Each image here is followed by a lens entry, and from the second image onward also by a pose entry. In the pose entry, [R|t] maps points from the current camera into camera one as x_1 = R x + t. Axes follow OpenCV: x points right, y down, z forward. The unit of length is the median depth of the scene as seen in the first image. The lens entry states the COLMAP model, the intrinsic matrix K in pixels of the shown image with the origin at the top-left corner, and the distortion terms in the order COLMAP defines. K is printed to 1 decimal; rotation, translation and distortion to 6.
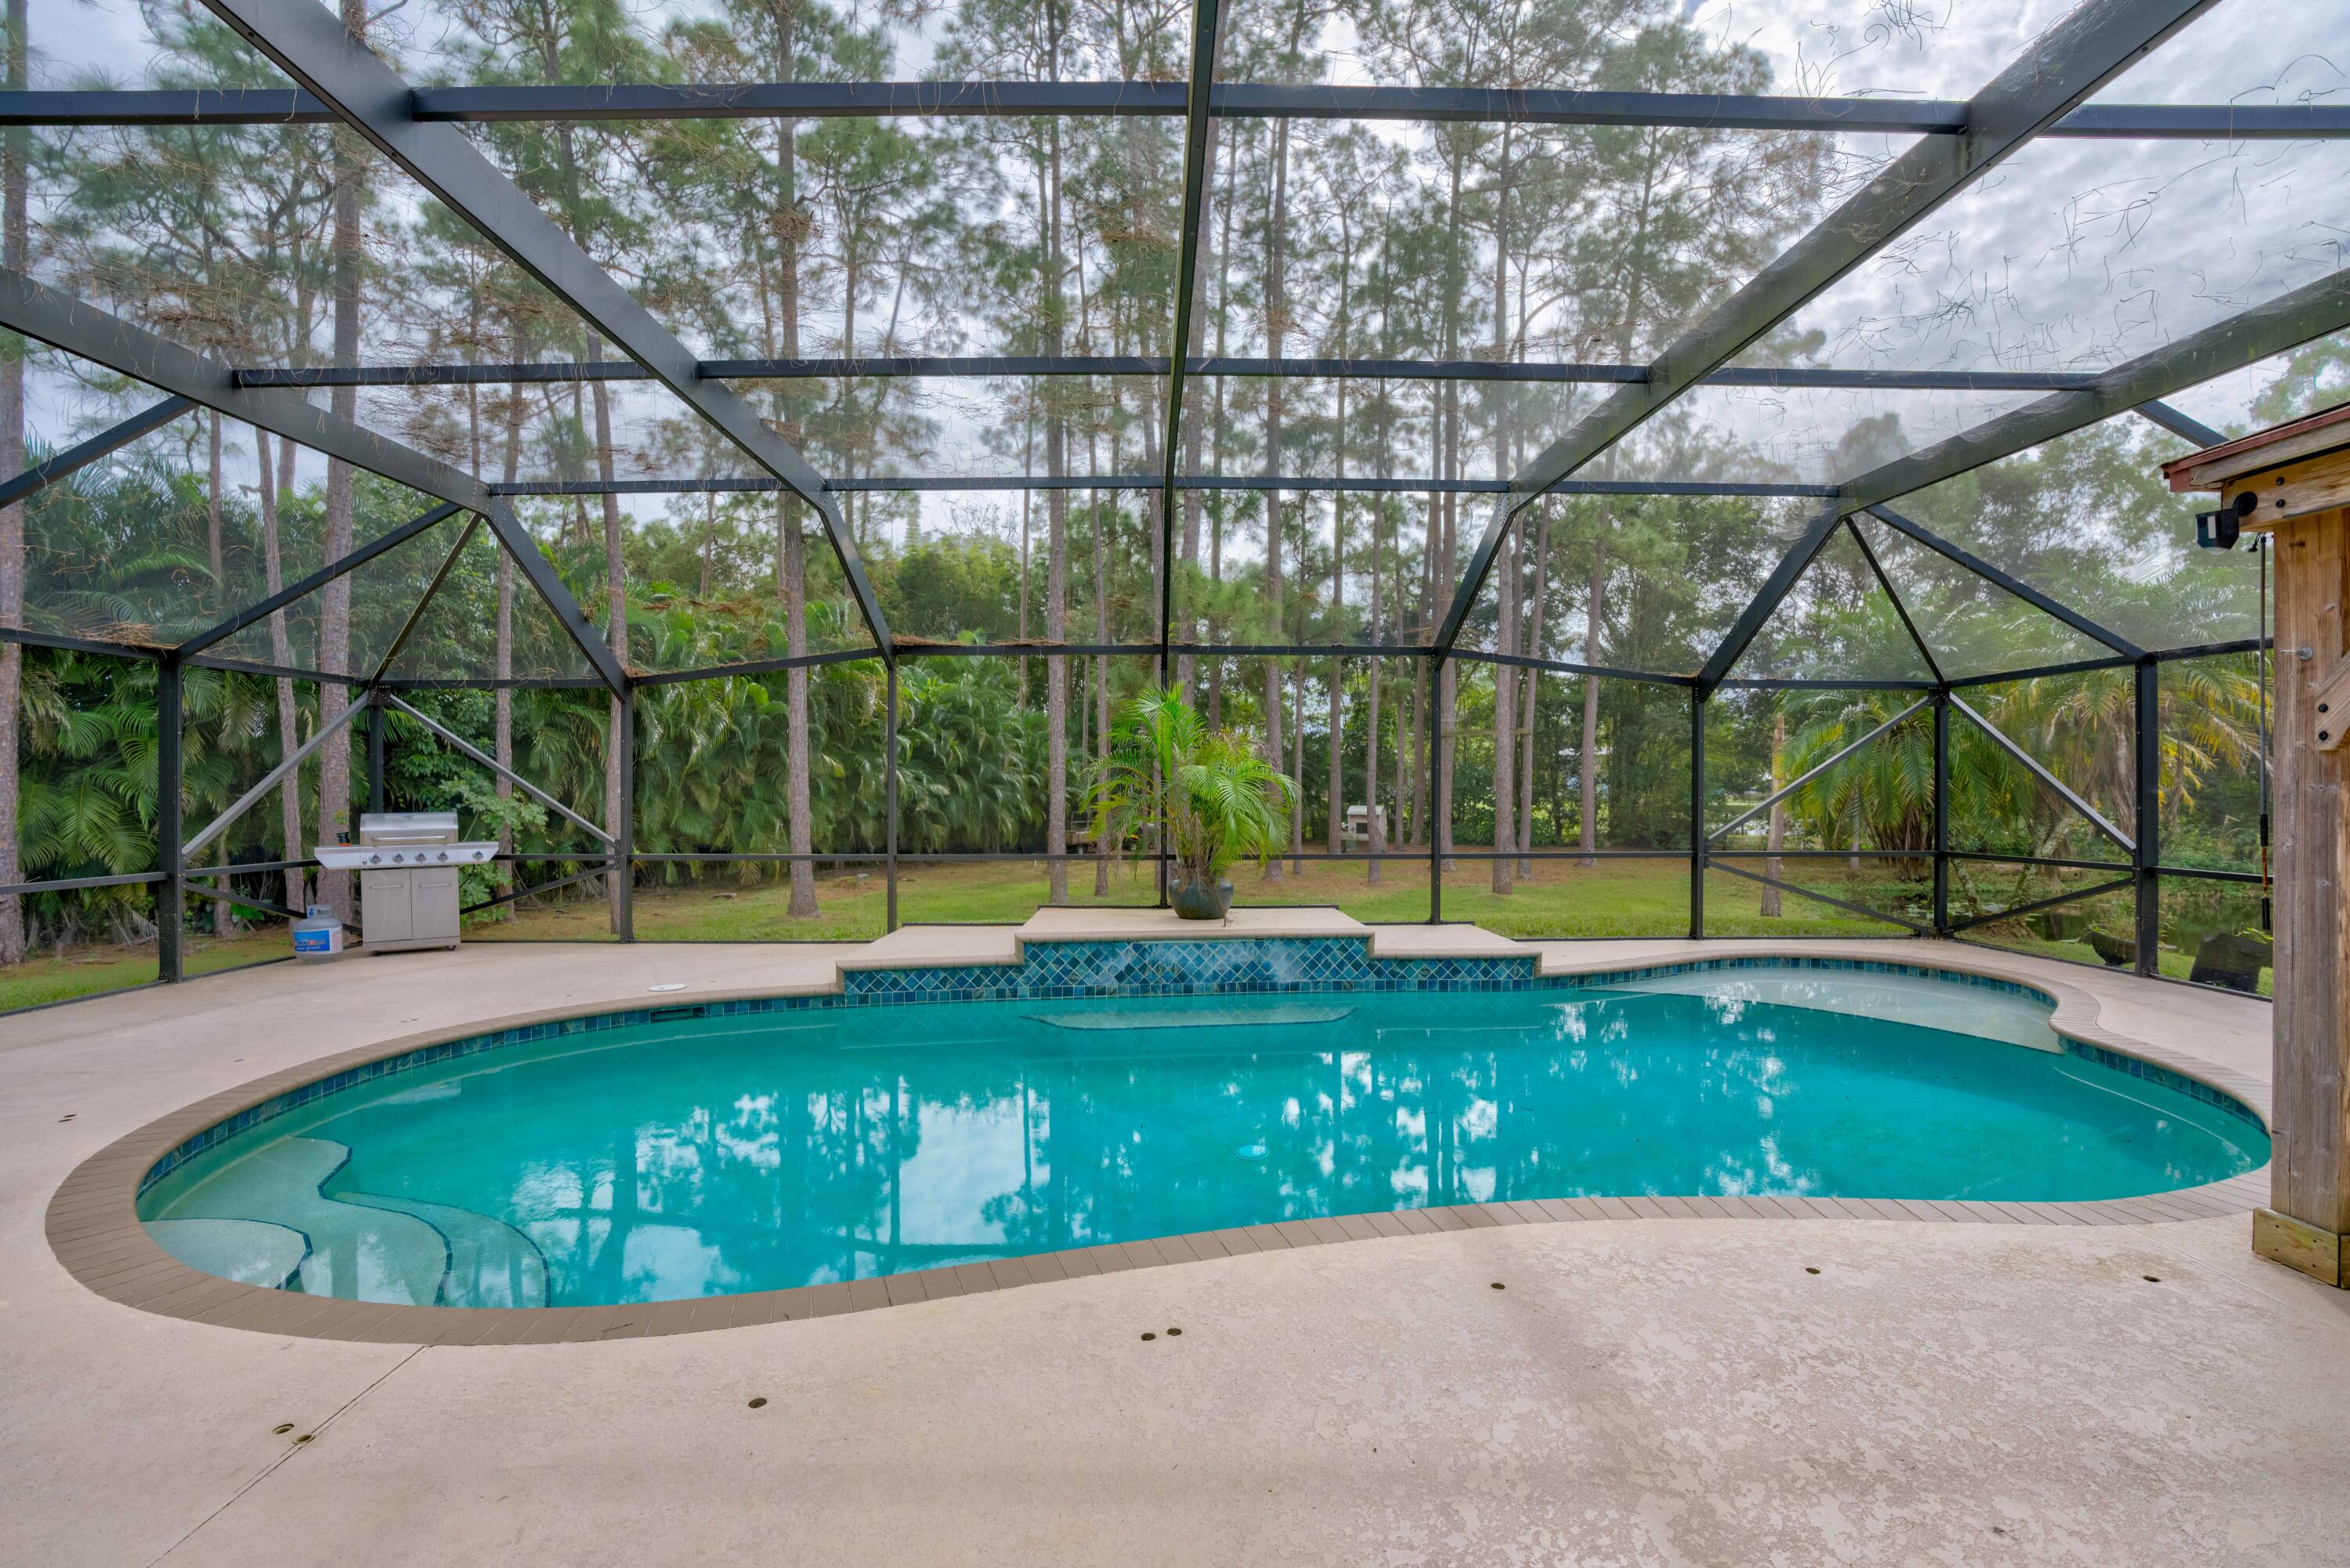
lens RADIAL K [[1085.1, 0, 1166.0], [0, 1085.1, 779.8], [0, 0, 1]] dist [-0.068325, 0.024395]
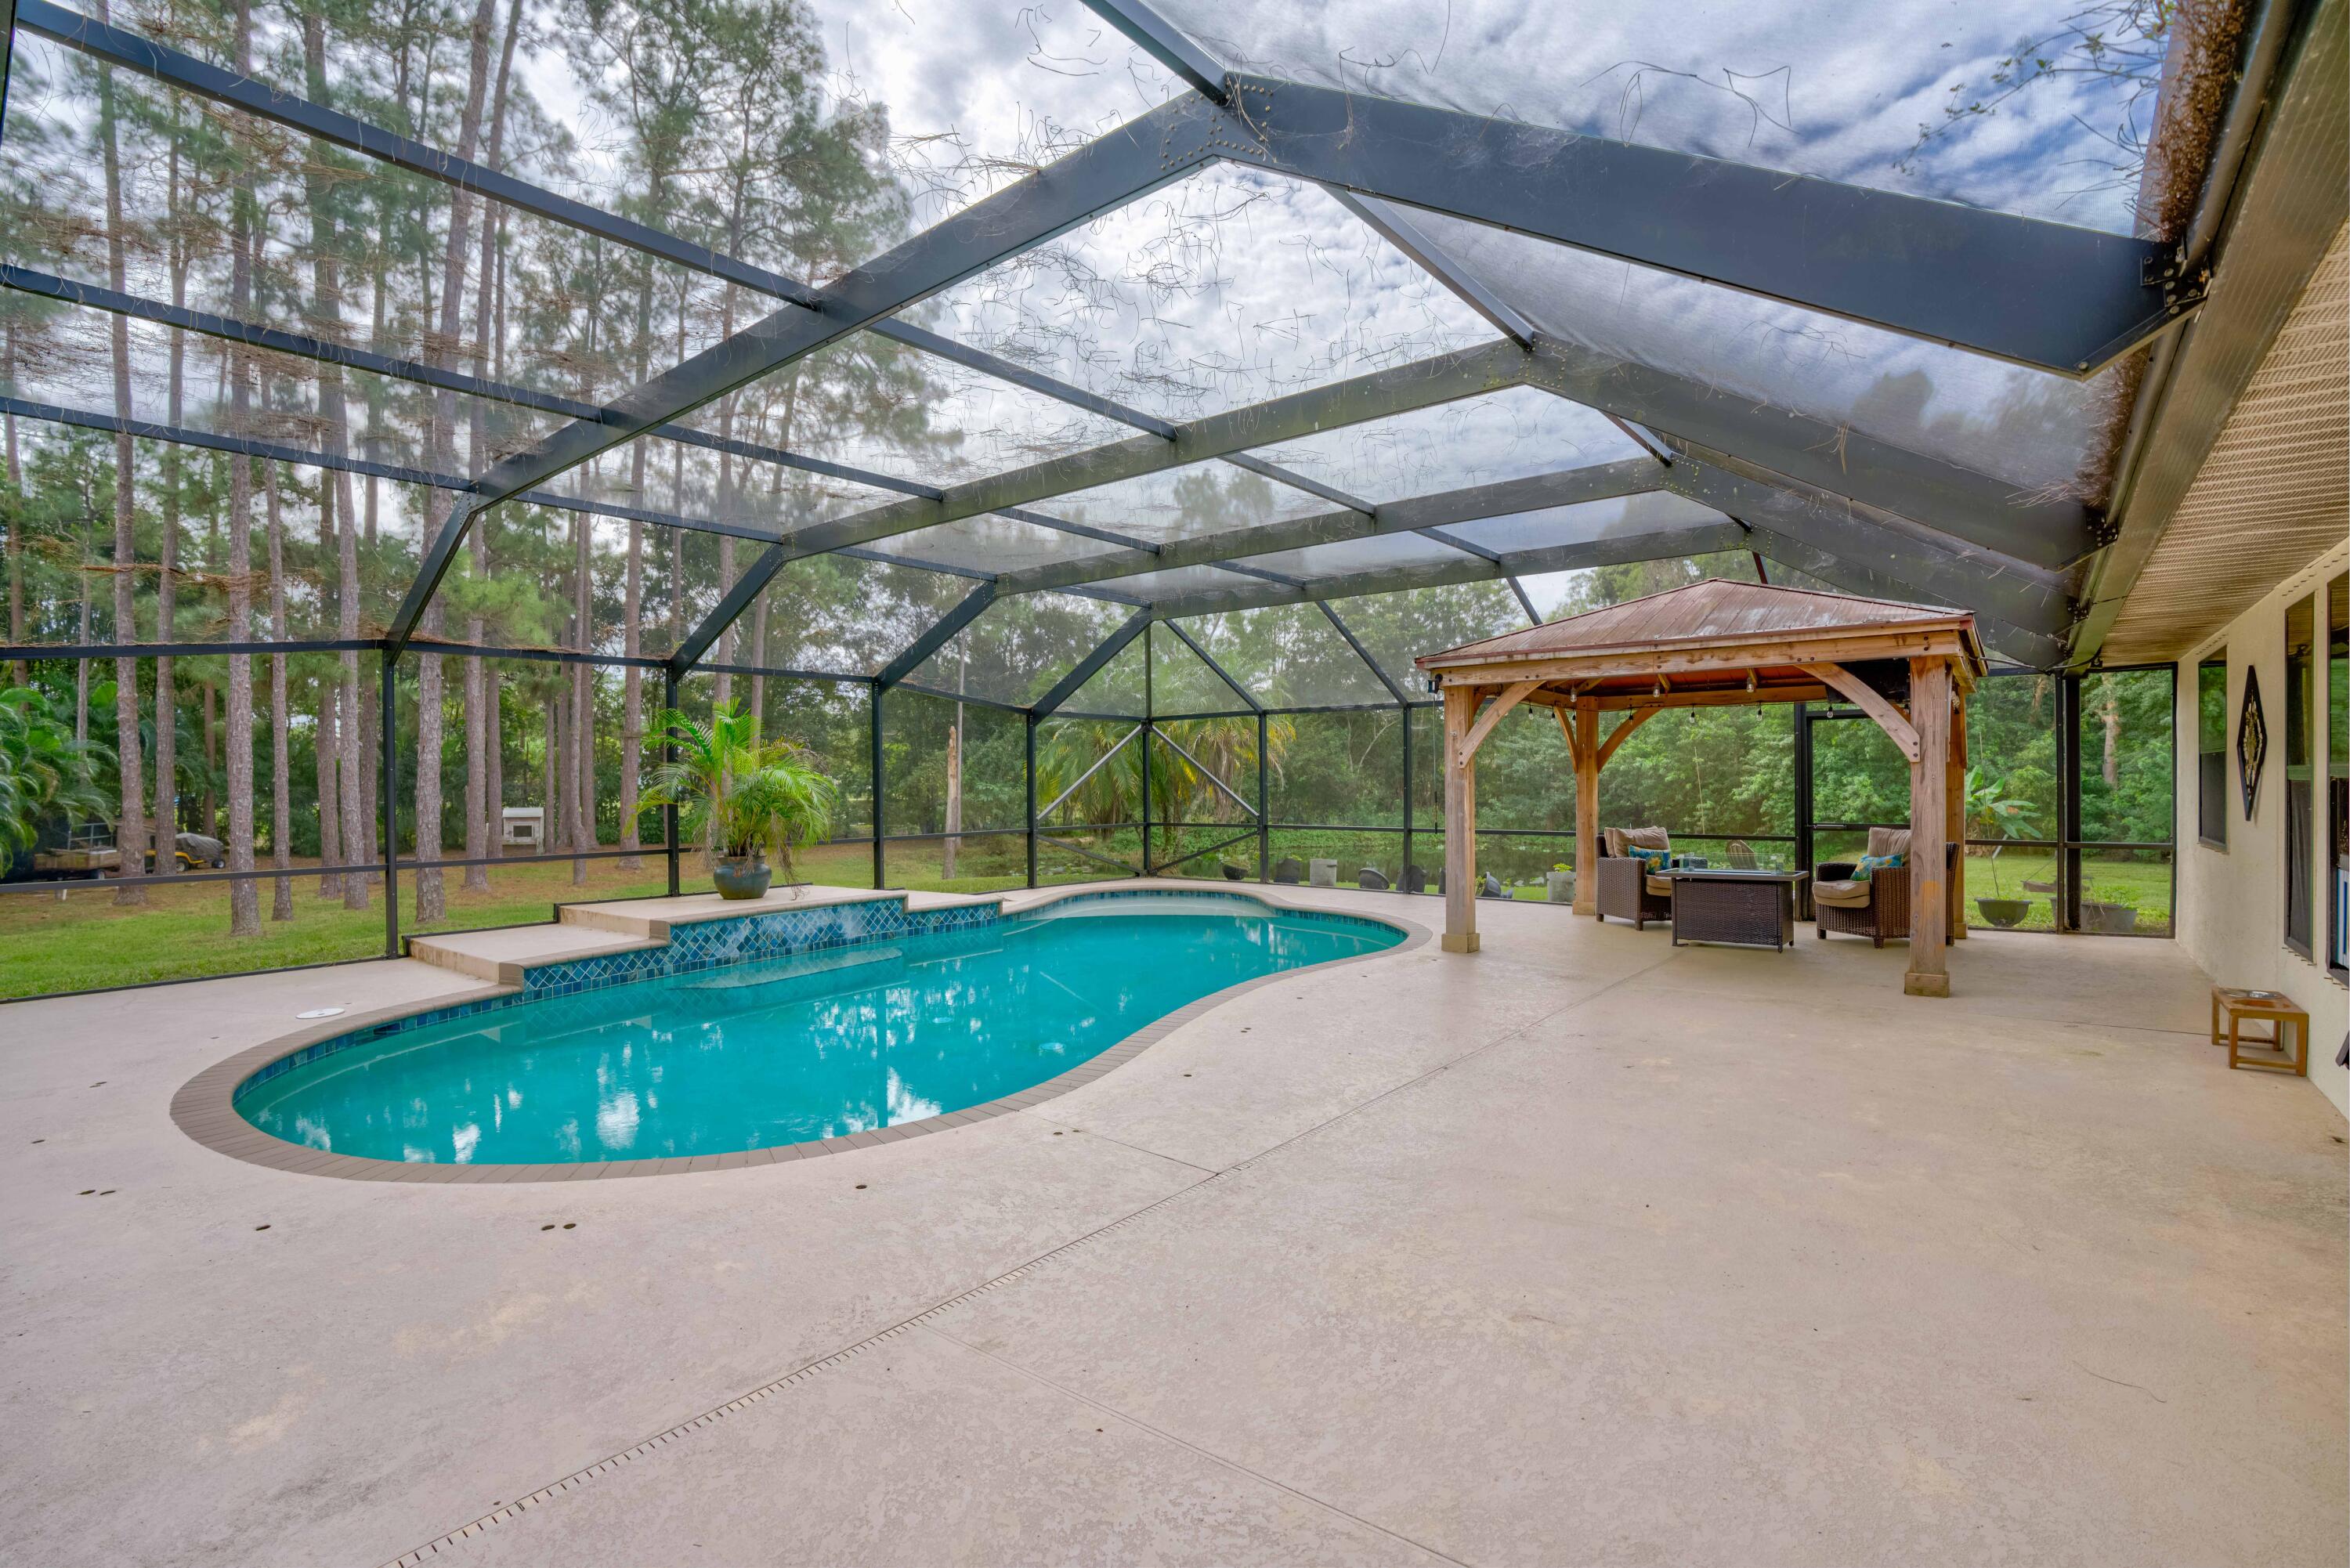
lens RADIAL K [[1085.1, 0, 1190.6], [0, 1085.1, 794.2], [0, 0, 1]] dist [-0.068325, 0.024395]
pose [[0.620301, -0.012992, 0.784256, -0.641433], [0.001736, 0.999883, 0.015191, -0.001908], [-0.784362, -0.008061, 0.620251, -0.107856]]
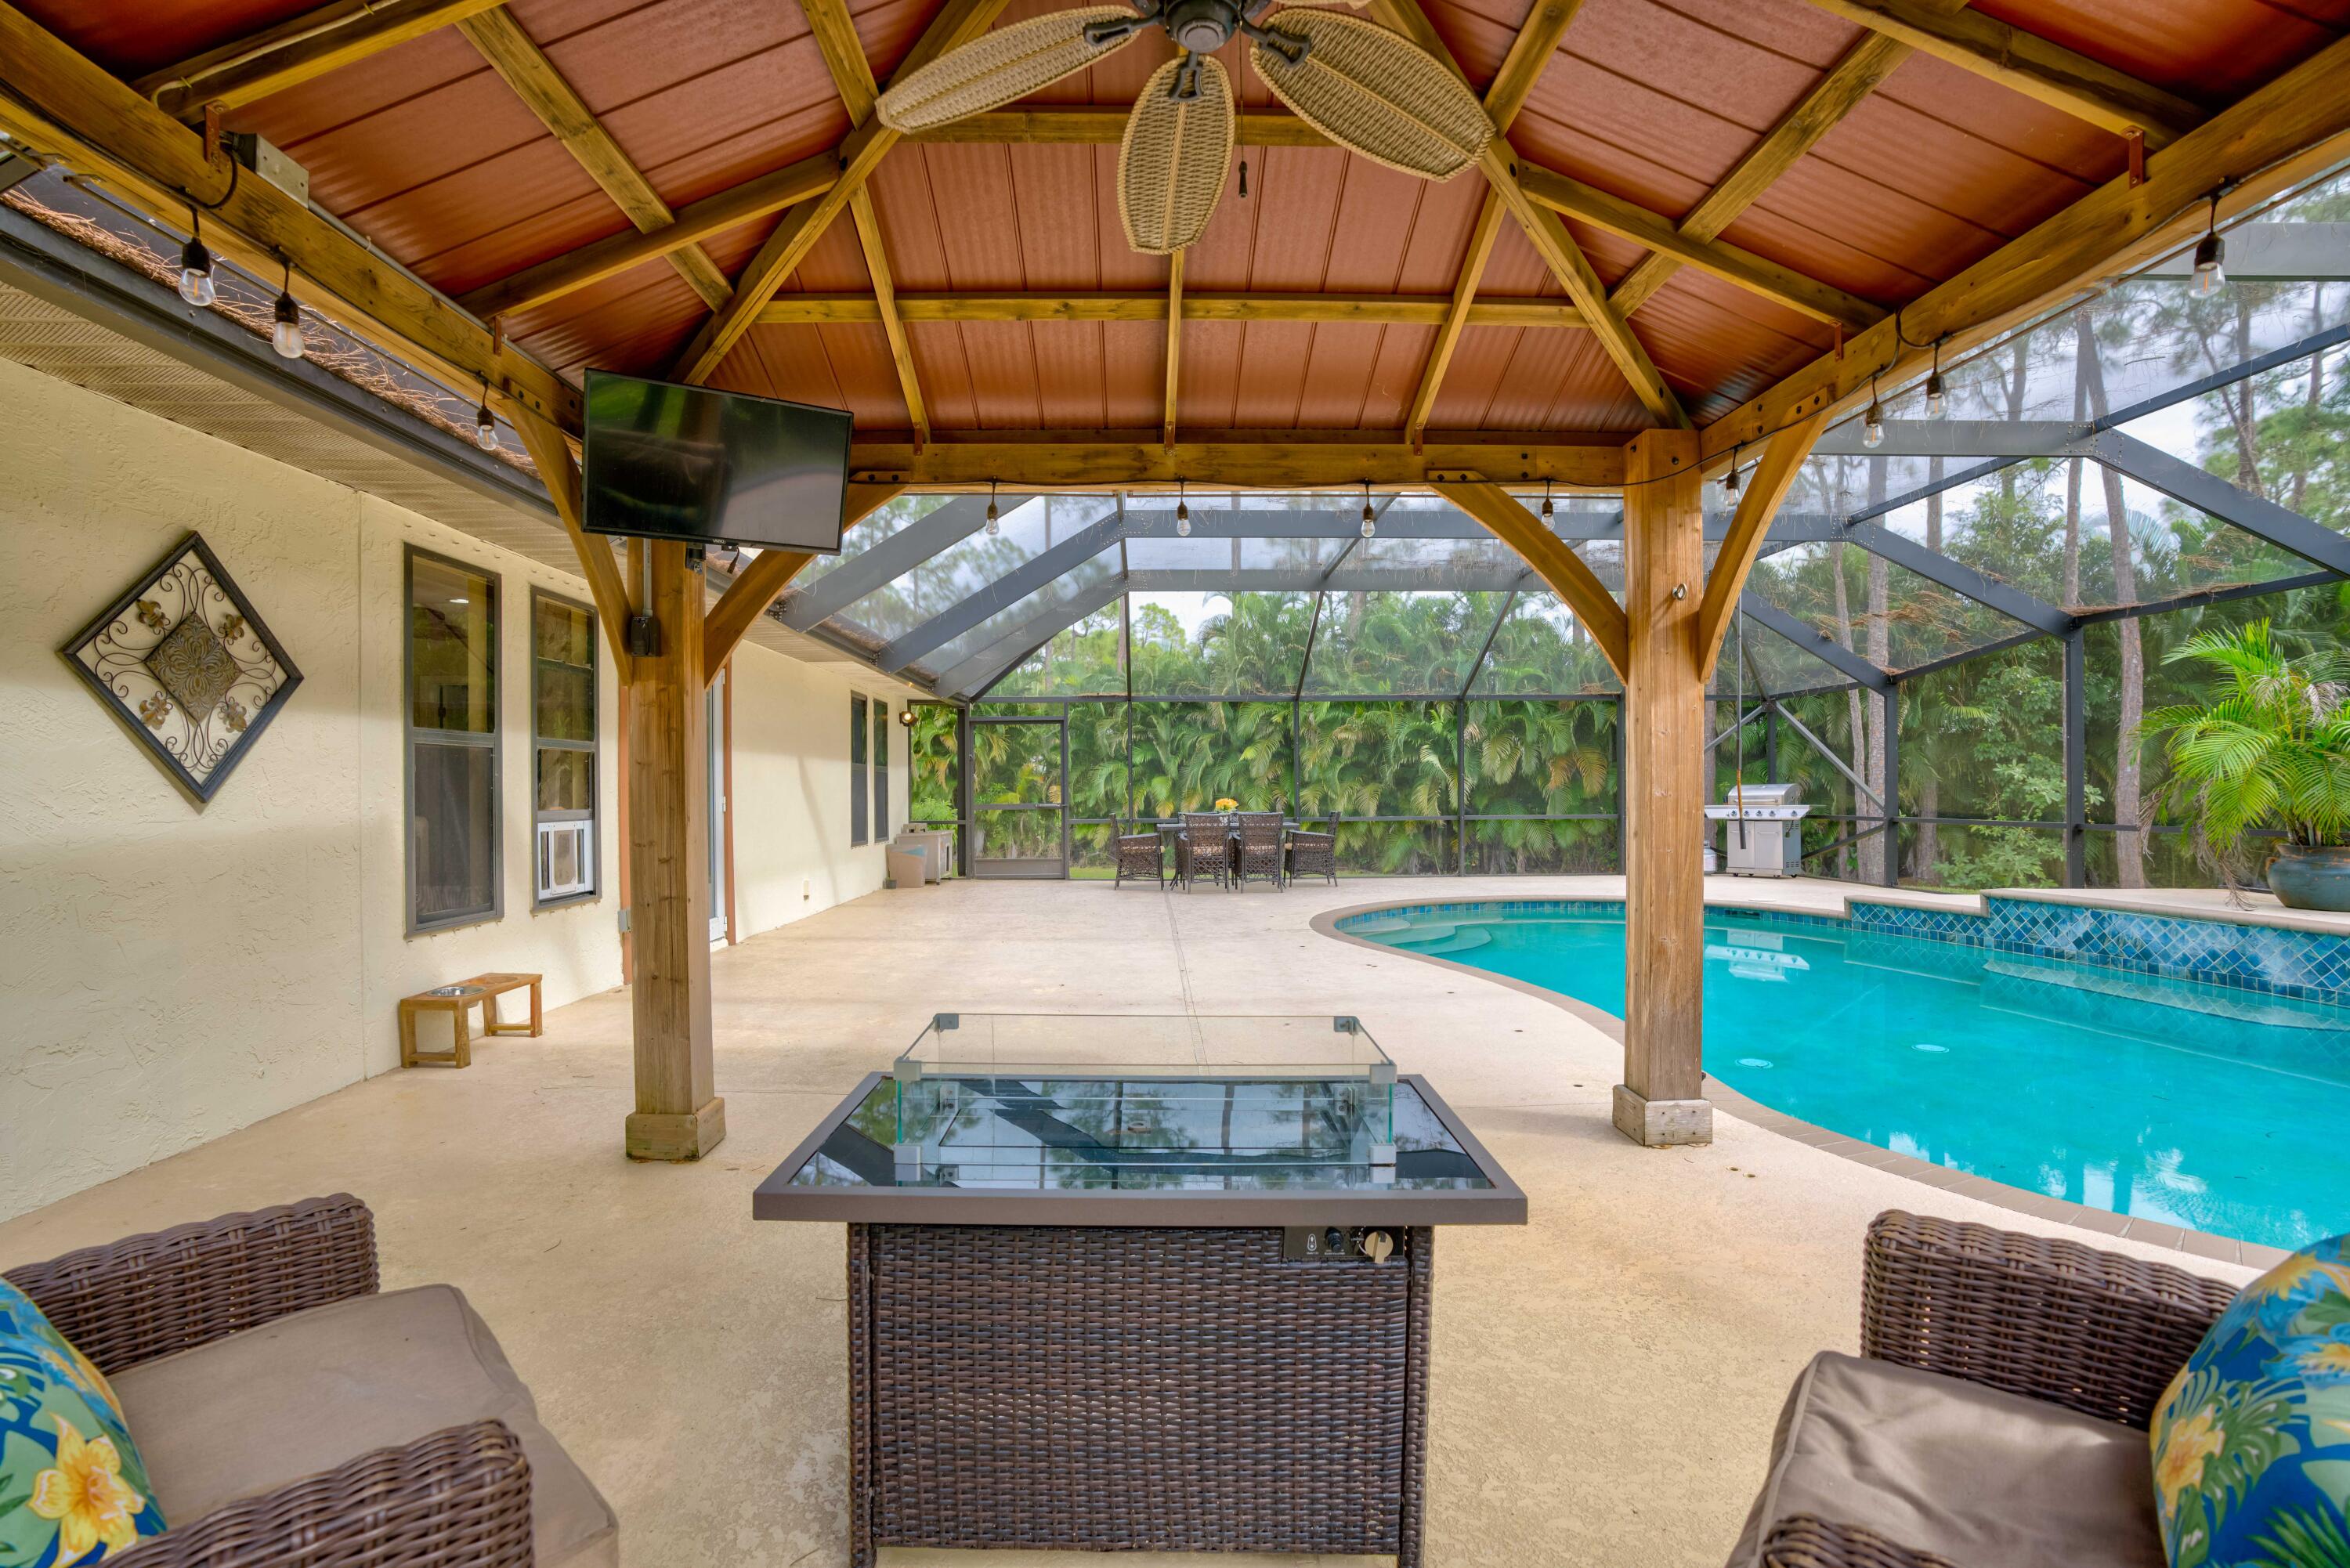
lens RADIAL K [[1085.1, 0, 1167.6], [0, 1085.1, 781.4], [0, 0, 1]] dist [-0.068325, 0.024395]
pose [[0.028316, -0.005698, -0.999583, 0.857467], [0.008647, 0.999948, -0.005455, 0.033954], [0.999562, -0.008489, 0.028364, 0.152604]]
